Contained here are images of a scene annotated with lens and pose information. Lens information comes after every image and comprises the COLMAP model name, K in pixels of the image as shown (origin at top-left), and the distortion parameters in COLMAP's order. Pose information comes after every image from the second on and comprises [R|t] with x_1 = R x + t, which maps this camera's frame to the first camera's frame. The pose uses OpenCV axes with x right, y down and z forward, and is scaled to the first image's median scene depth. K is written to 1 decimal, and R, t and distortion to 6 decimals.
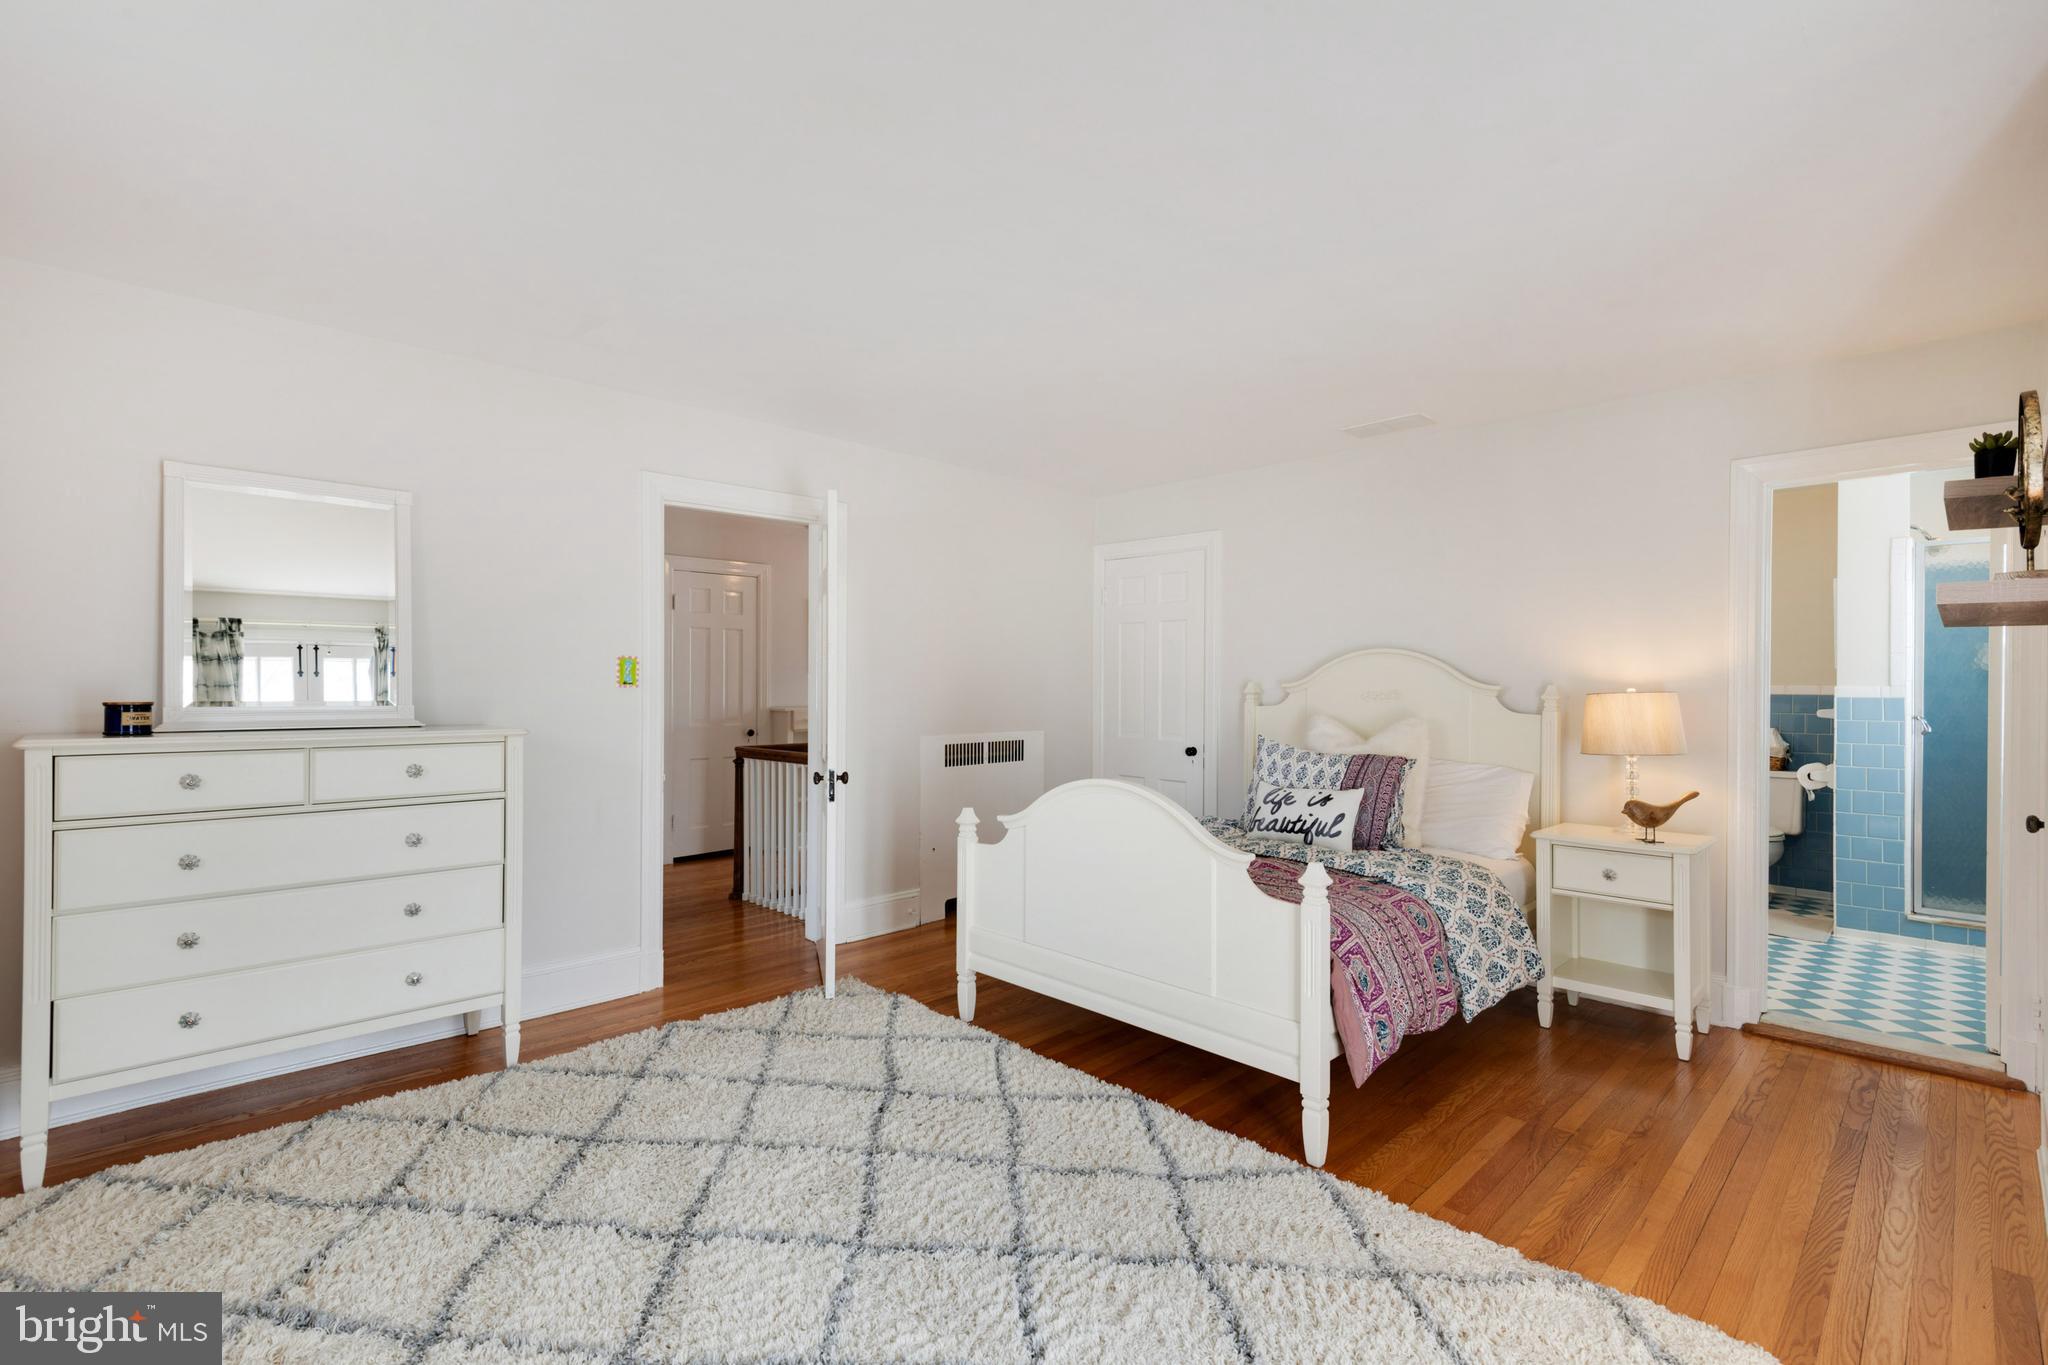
lens RADIAL K [[921.4, 0, 1042.6], [0, 921.4, 684.6], [0, 0, 1]] dist [0.023469, -0.010182]
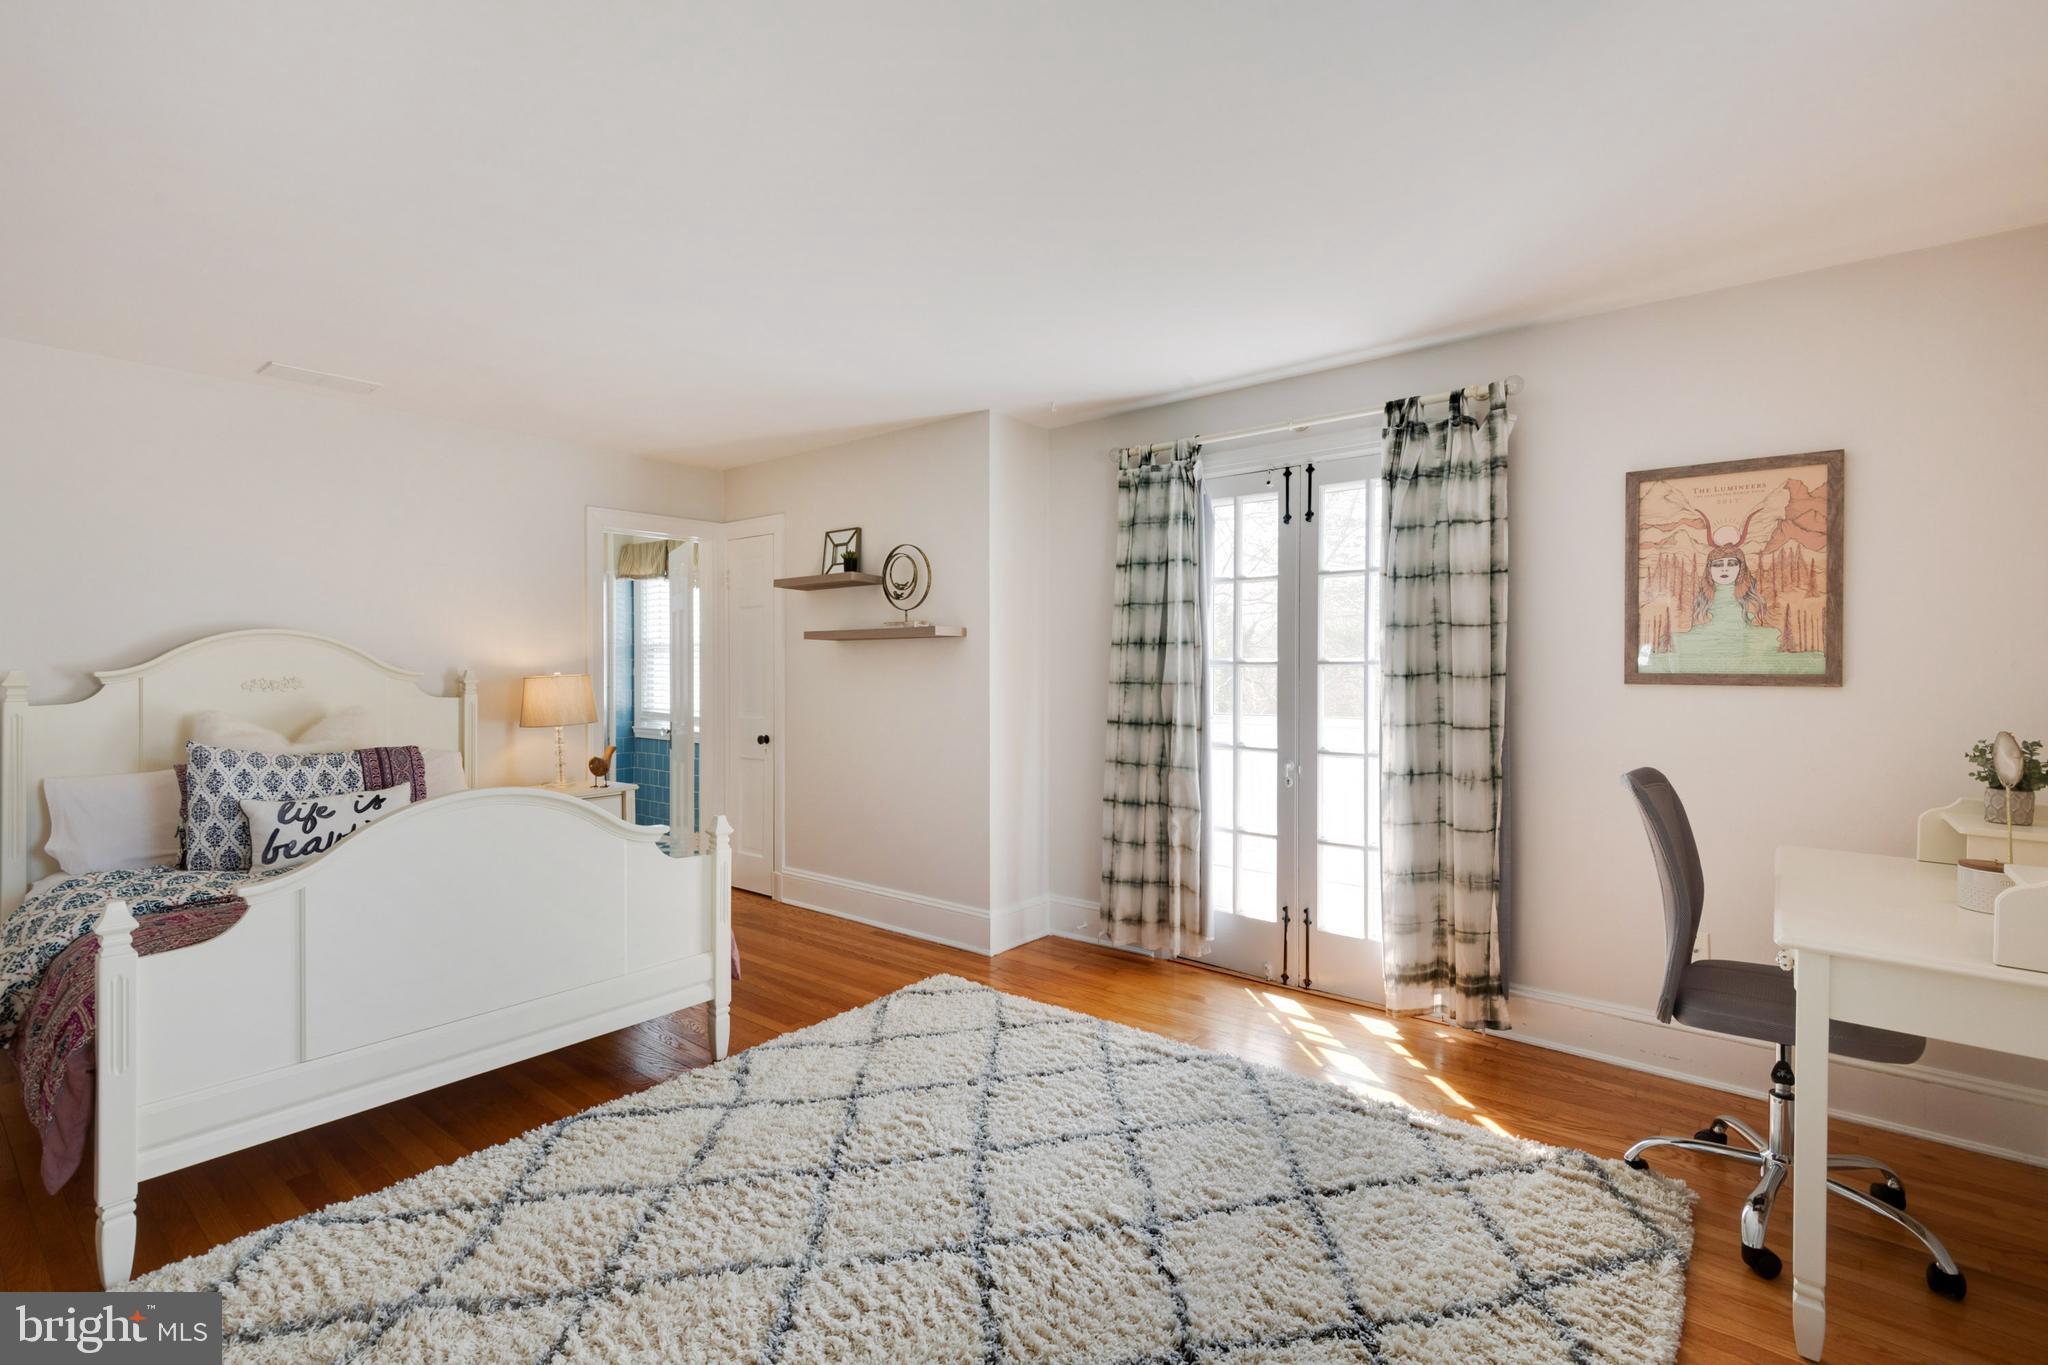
lens RADIAL K [[921.4, 0, 1039.1], [0, 921.4, 681.3], [0, 0, 1]] dist [0.023469, -0.010182]
pose [[-0.115719, -0.032741, 0.992742, -1.036914], [-0.011474, 0.999434, 0.031624, -0.043620], [-0.993216, -0.007731, -0.116029, 0.747784]]
